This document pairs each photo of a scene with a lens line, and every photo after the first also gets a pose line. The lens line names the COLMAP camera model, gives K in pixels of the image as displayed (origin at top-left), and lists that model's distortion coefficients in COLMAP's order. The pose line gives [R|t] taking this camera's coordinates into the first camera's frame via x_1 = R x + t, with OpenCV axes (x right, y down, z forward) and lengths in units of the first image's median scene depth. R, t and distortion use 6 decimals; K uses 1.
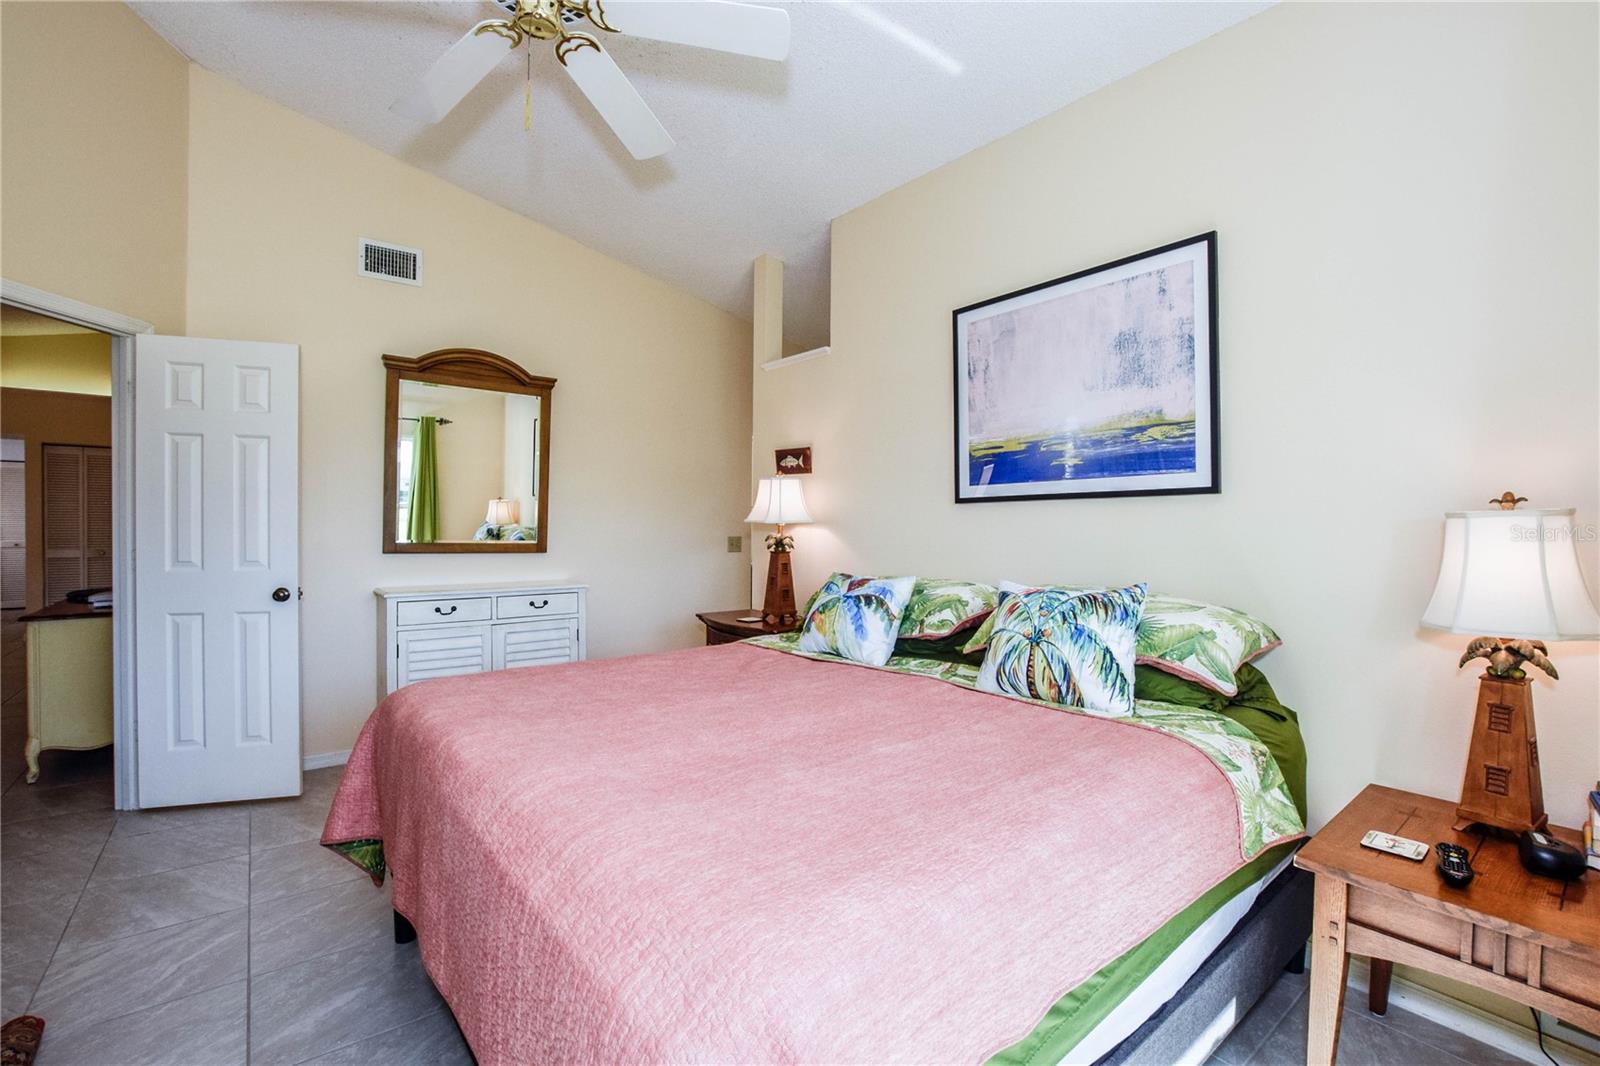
lens RADIAL K [[708.1, 0, 813.3], [0, 708.1, 531.1], [0, 0, 1]] dist [-0.029649, 0.003200]
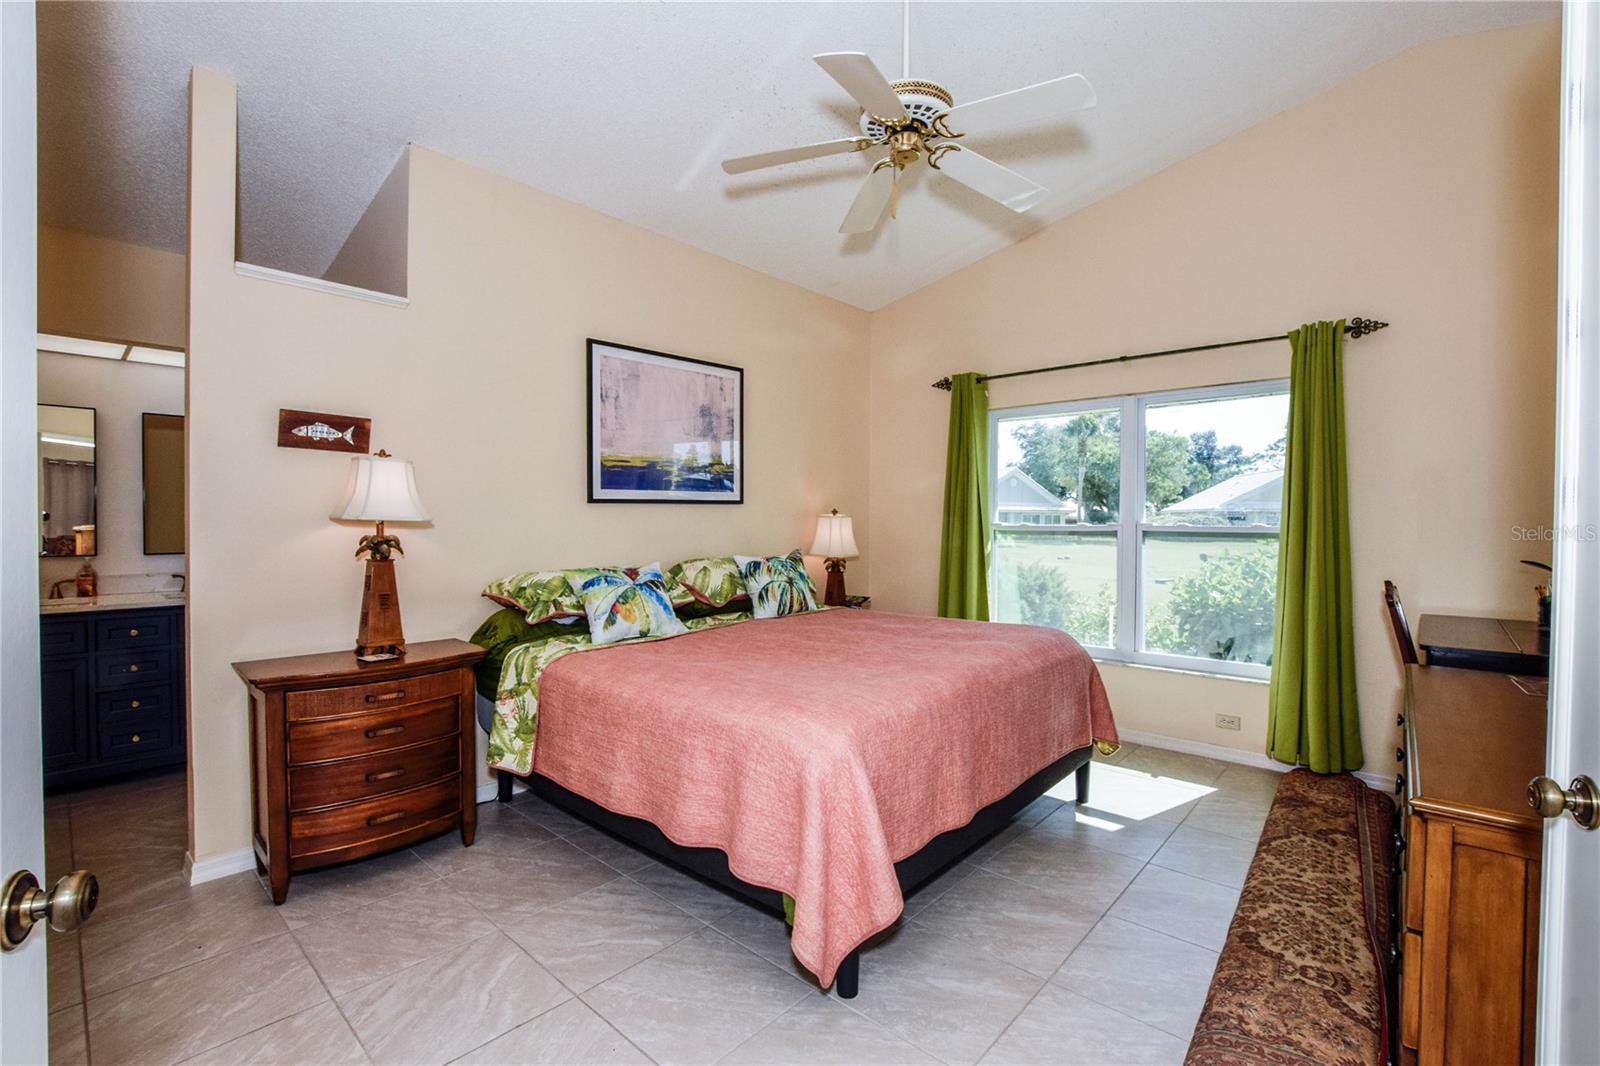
lens RADIAL K [[708.1, 0, 806.4], [0, 708.1, 529.7], [0, 0, 1]] dist [-0.029649, 0.003200]
pose [[-0.159238, -0.017728, 0.987081, -1.093011], [0.010389, 0.999753, 0.019632, -0.015464], [-0.987186, 0.013381, -0.159014, 0.894387]]
